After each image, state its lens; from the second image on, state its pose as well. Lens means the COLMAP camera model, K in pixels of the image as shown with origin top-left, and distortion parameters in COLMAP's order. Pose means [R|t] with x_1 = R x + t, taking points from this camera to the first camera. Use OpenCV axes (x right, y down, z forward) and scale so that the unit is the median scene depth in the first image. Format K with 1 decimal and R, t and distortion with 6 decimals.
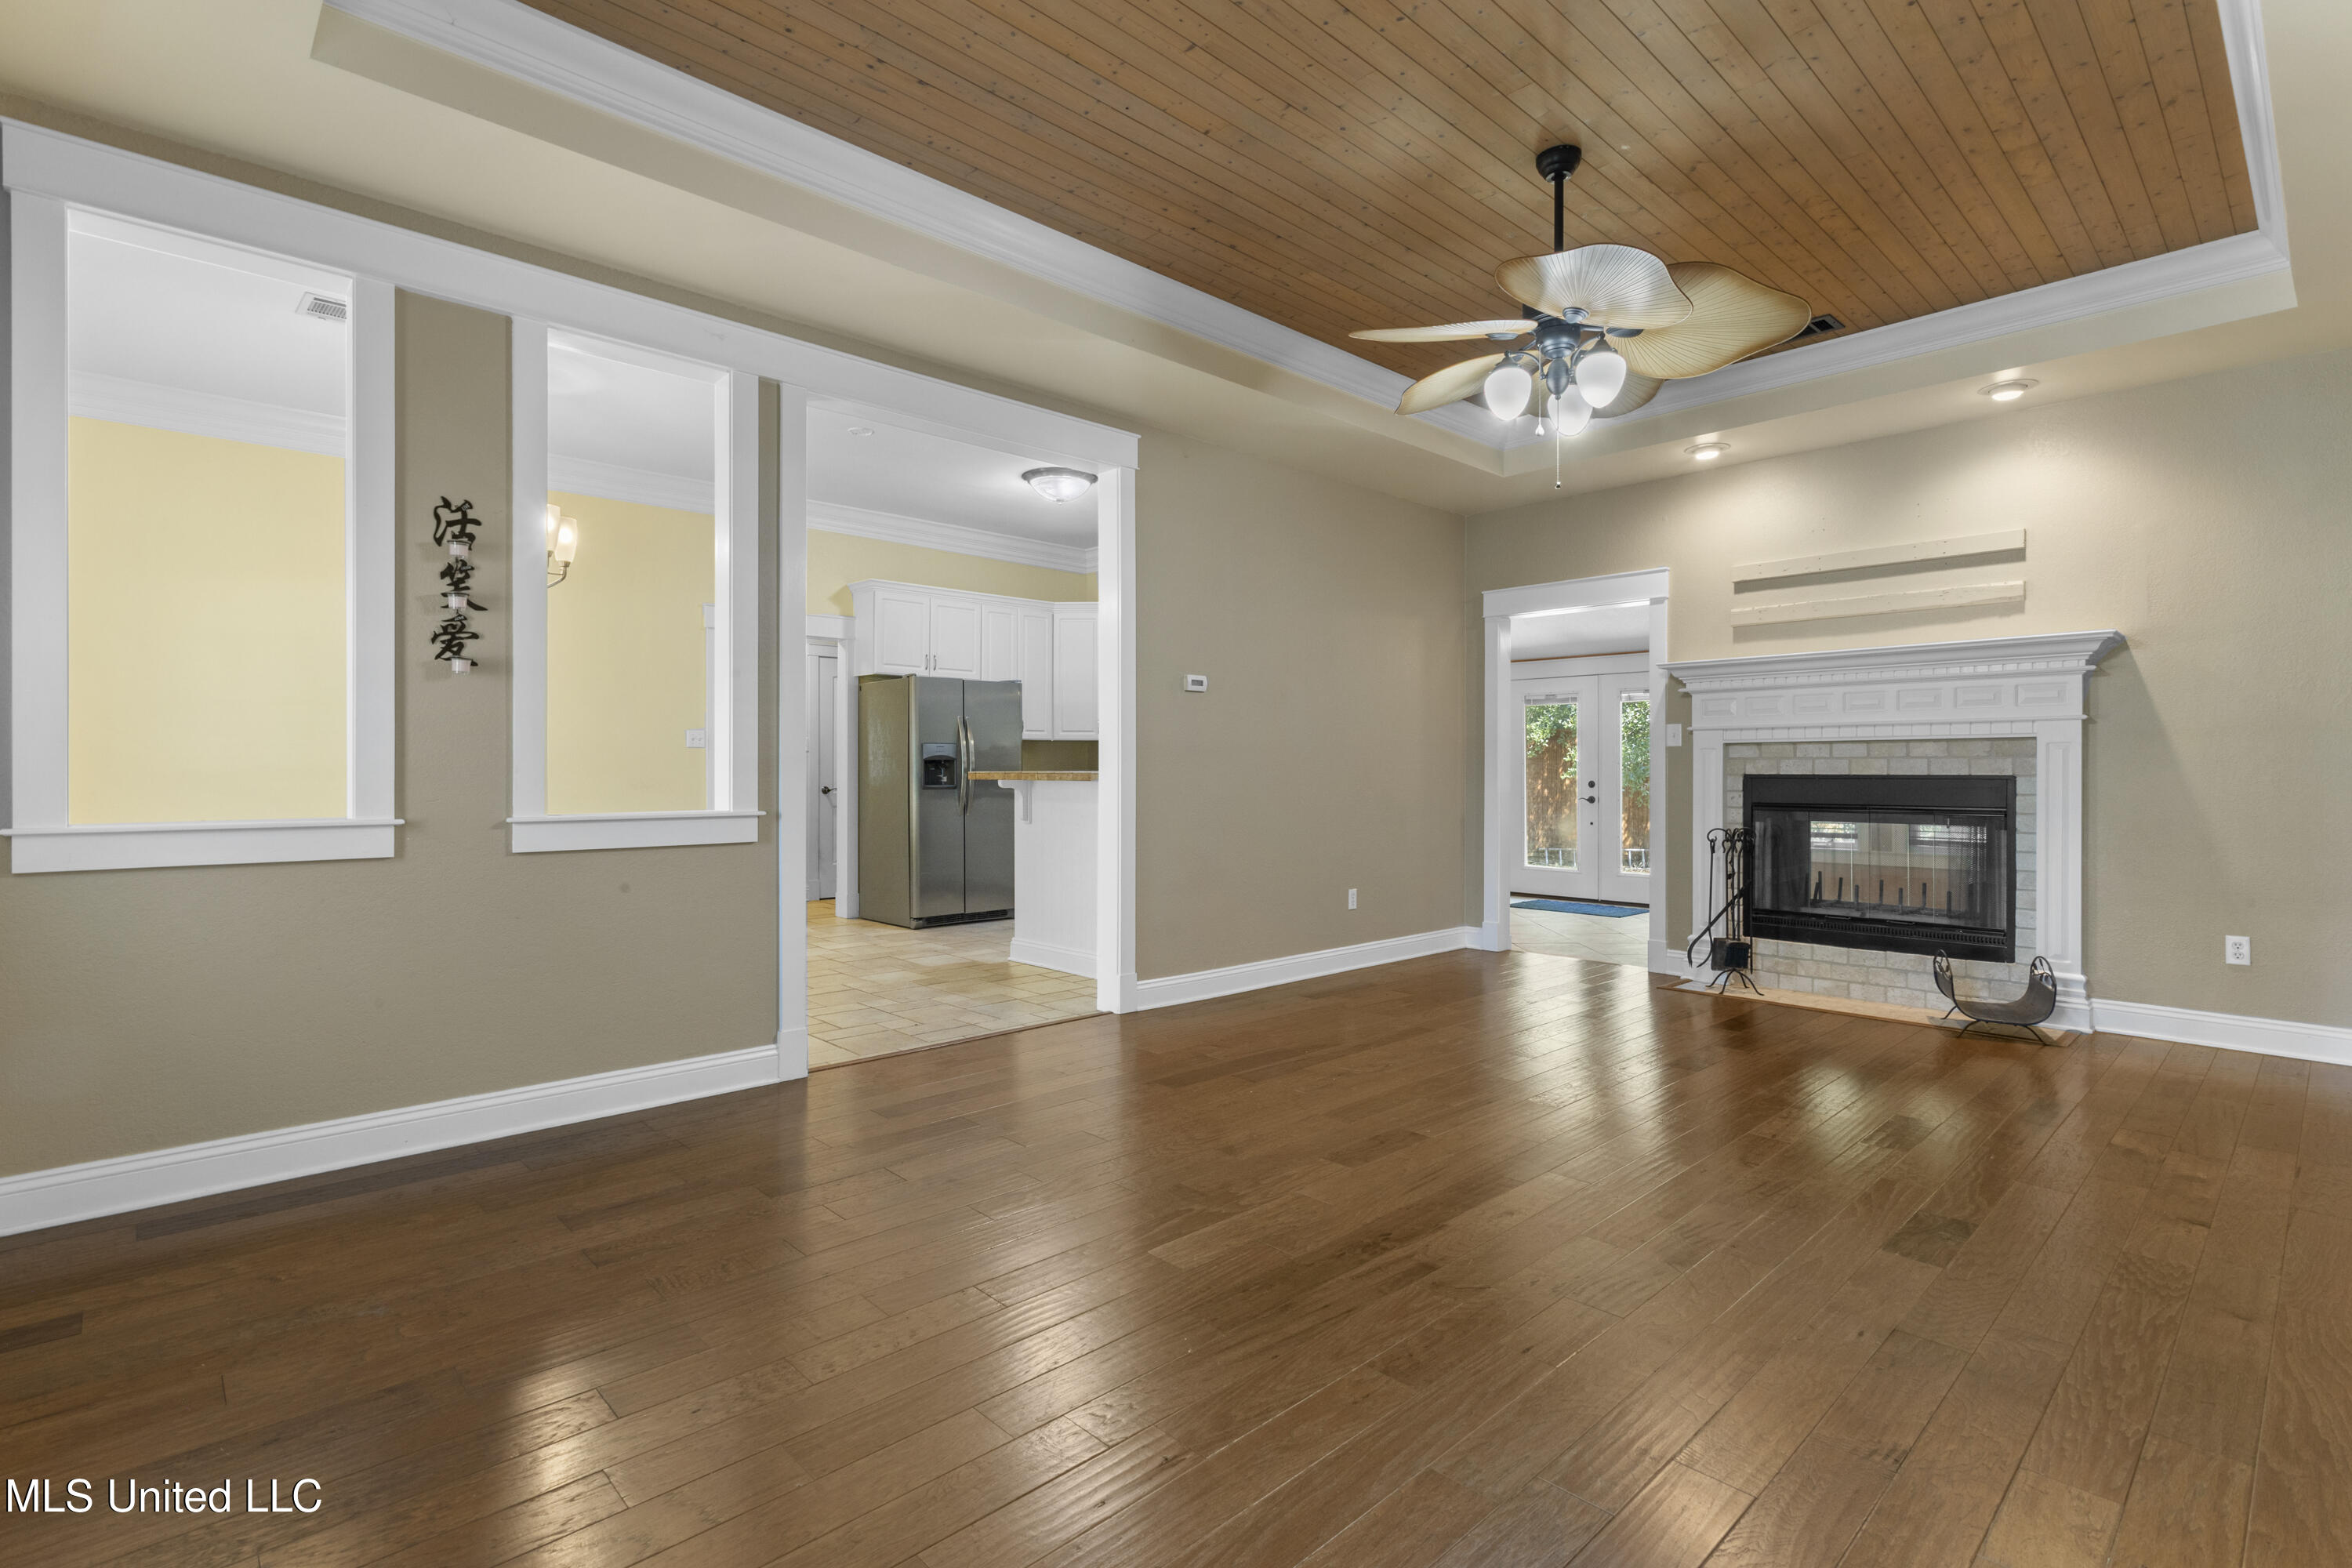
lens RADIAL K [[1106.6, 0, 1177.5], [0, 1106.6, 773.6], [0, 0, 1]] dist [-0.000240, 0.001850]
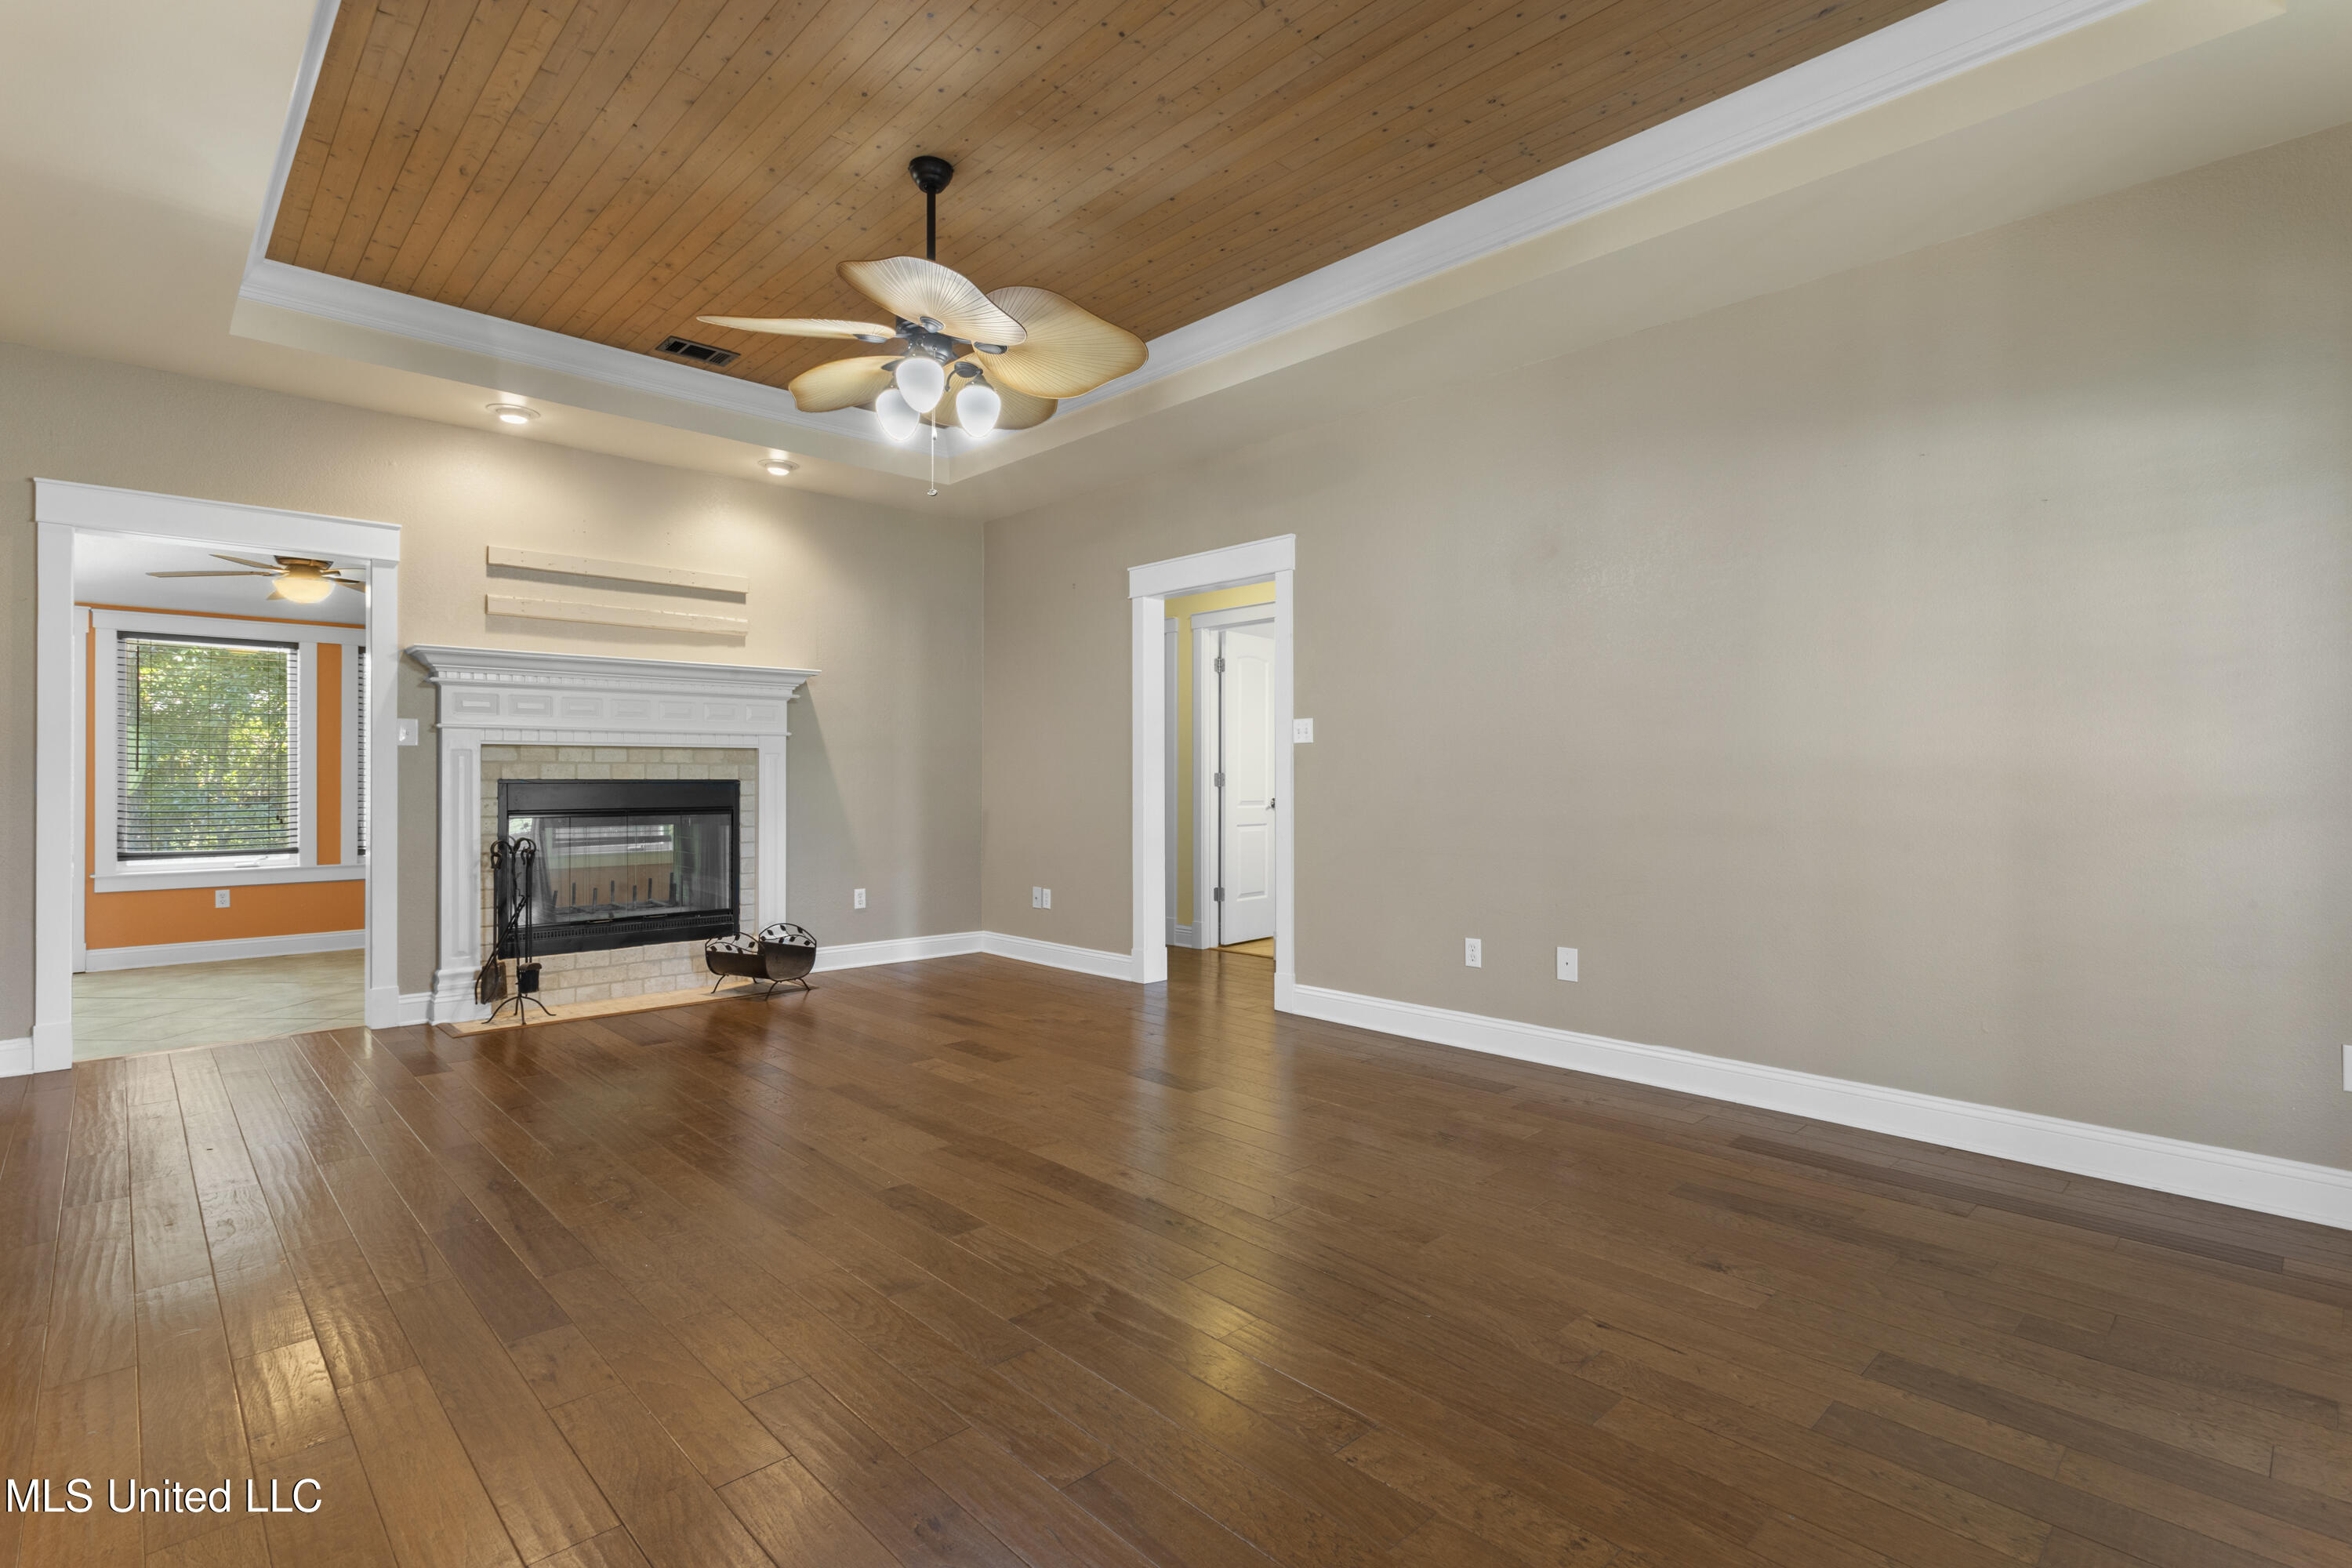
lens RADIAL K [[1106.6, 0, 1160.3], [0, 1106.6, 773.9], [0, 0, 1]] dist [-0.000240, 0.001850]
pose [[0.006235, 0.003272, 0.999975, -0.422457], [0.003590, 0.999988, -0.003294, 0.001156], [-0.999974, 0.003611, 0.006223, 0.500170]]
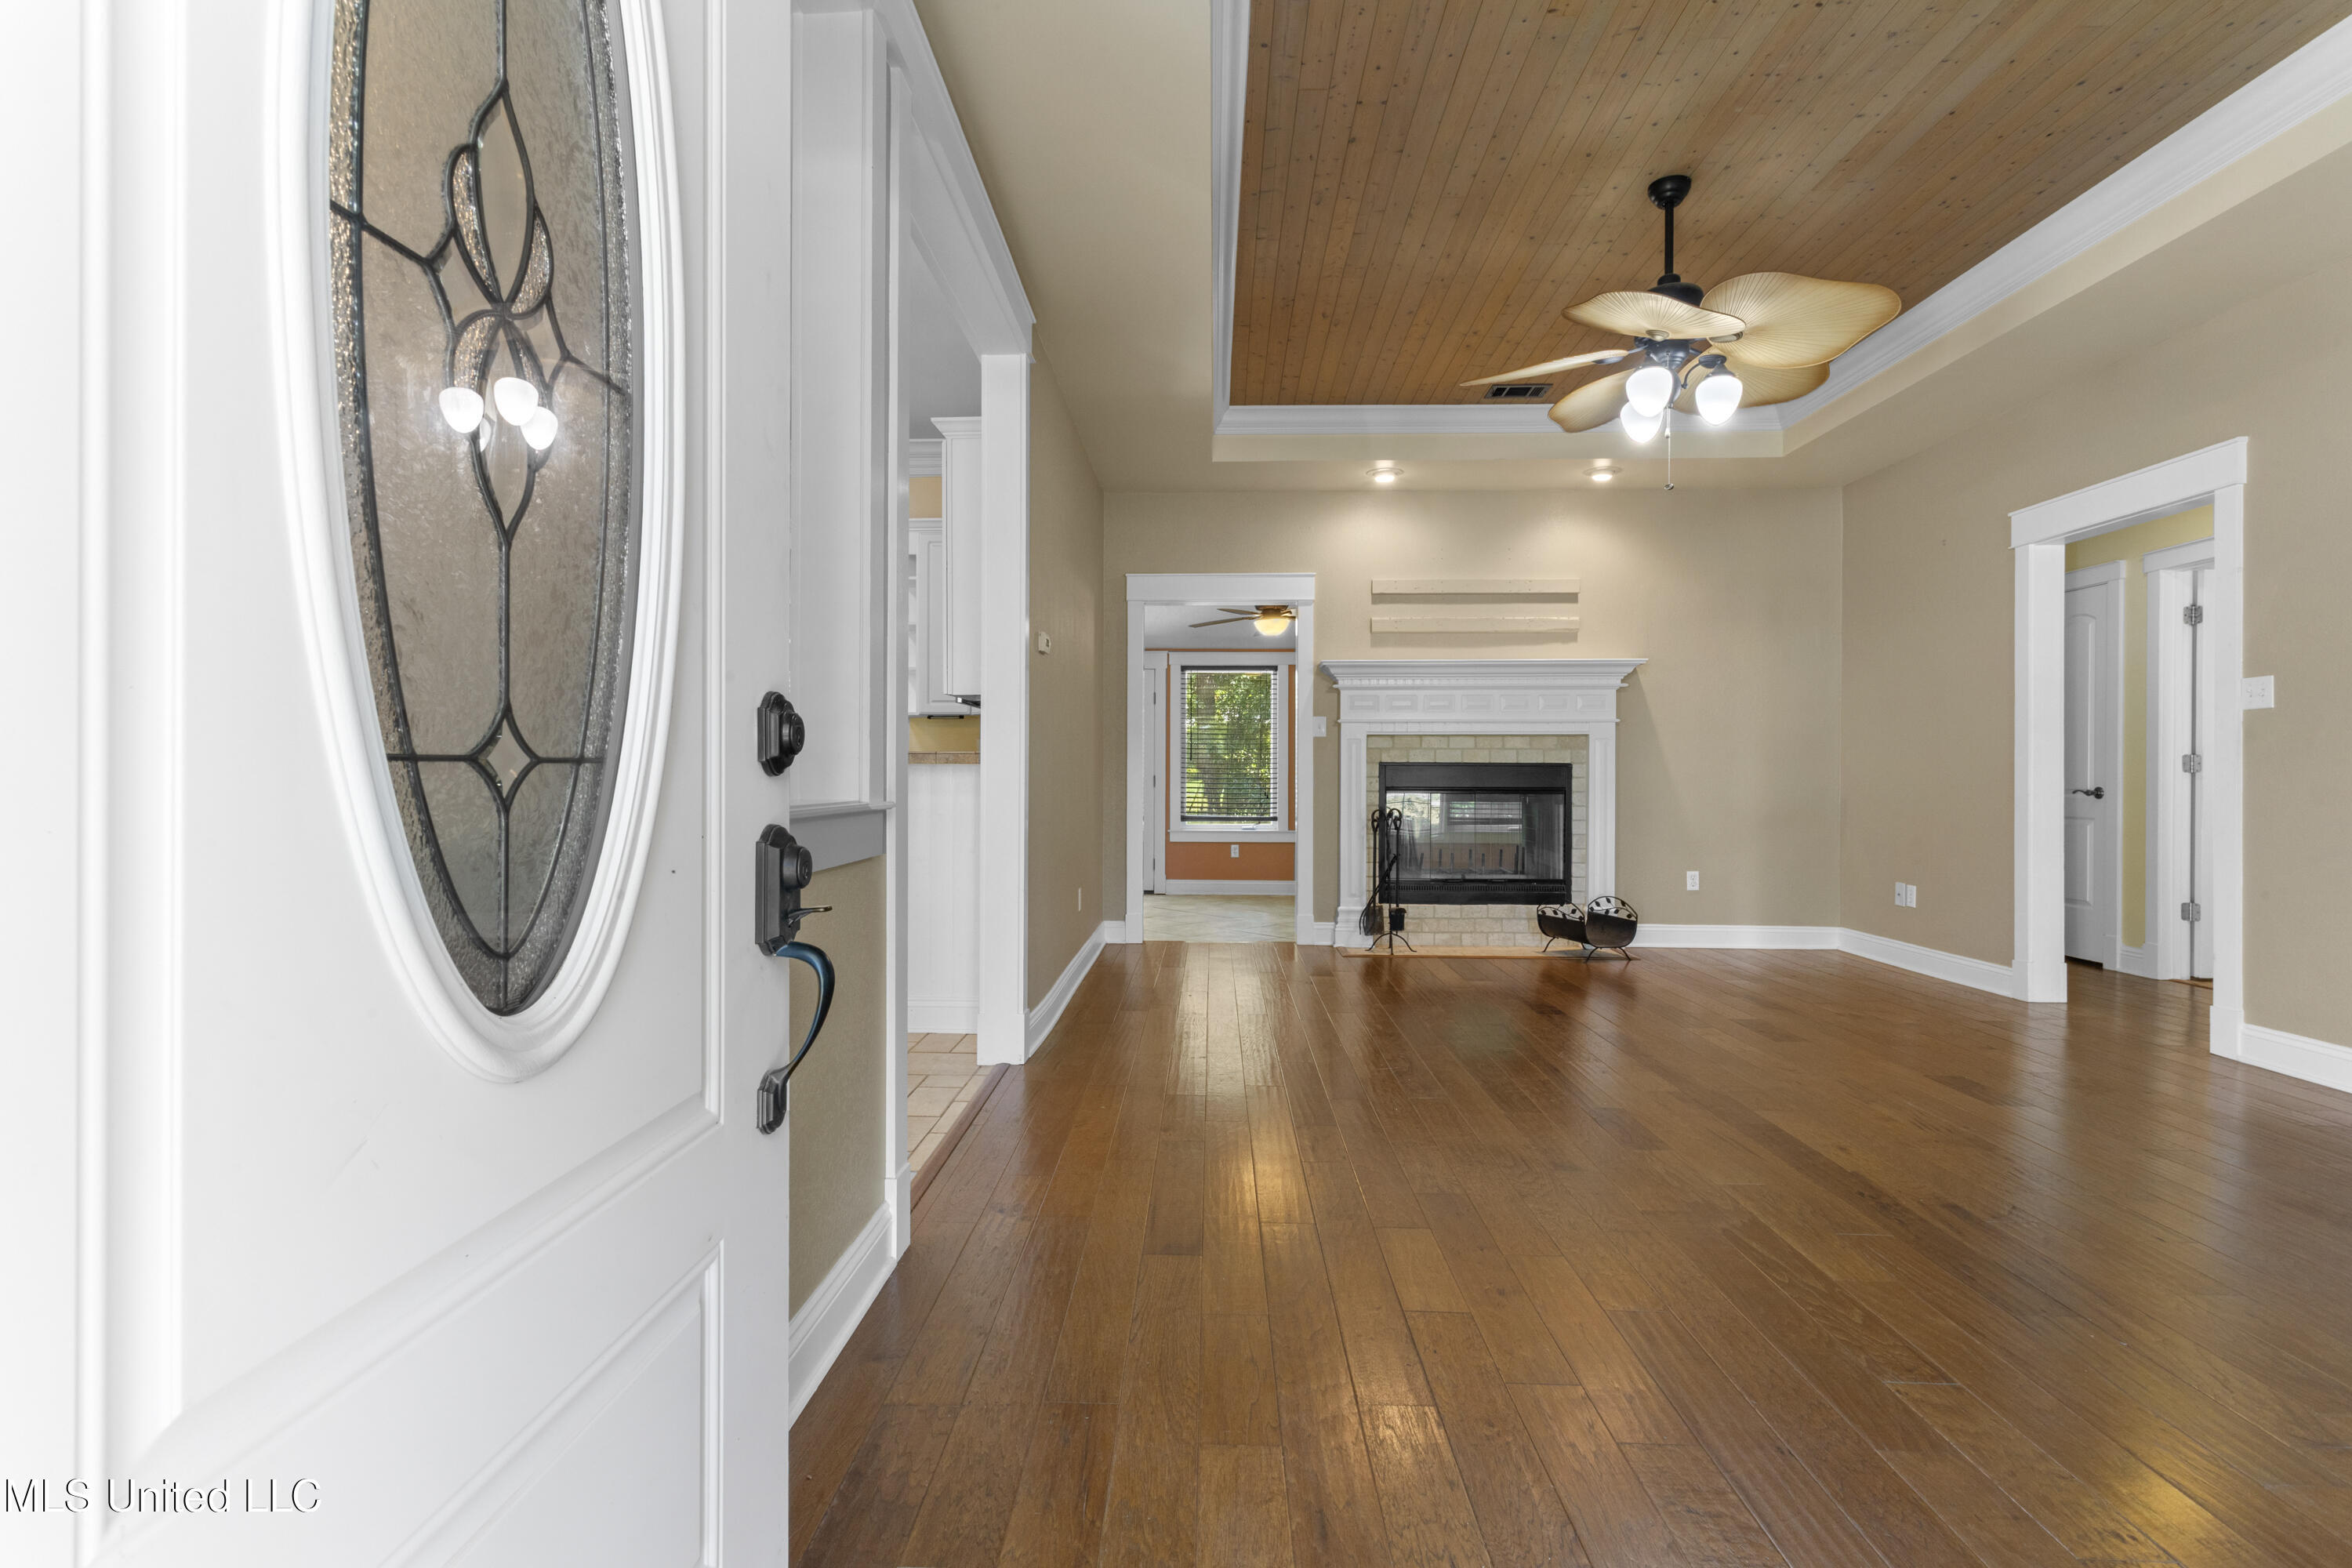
lens RADIAL K [[1106.6, 0, 1173.3], [0, 1106.6, 774.4], [0, 0, 1]] dist [-0.000240, 0.001850]
pose [[0.716270, 0.001738, 0.697821, -0.487791], [-0.000899, 0.999998, -0.001568, 0.016867], [-0.697822, 0.000496, 0.716271, 0.356371]]
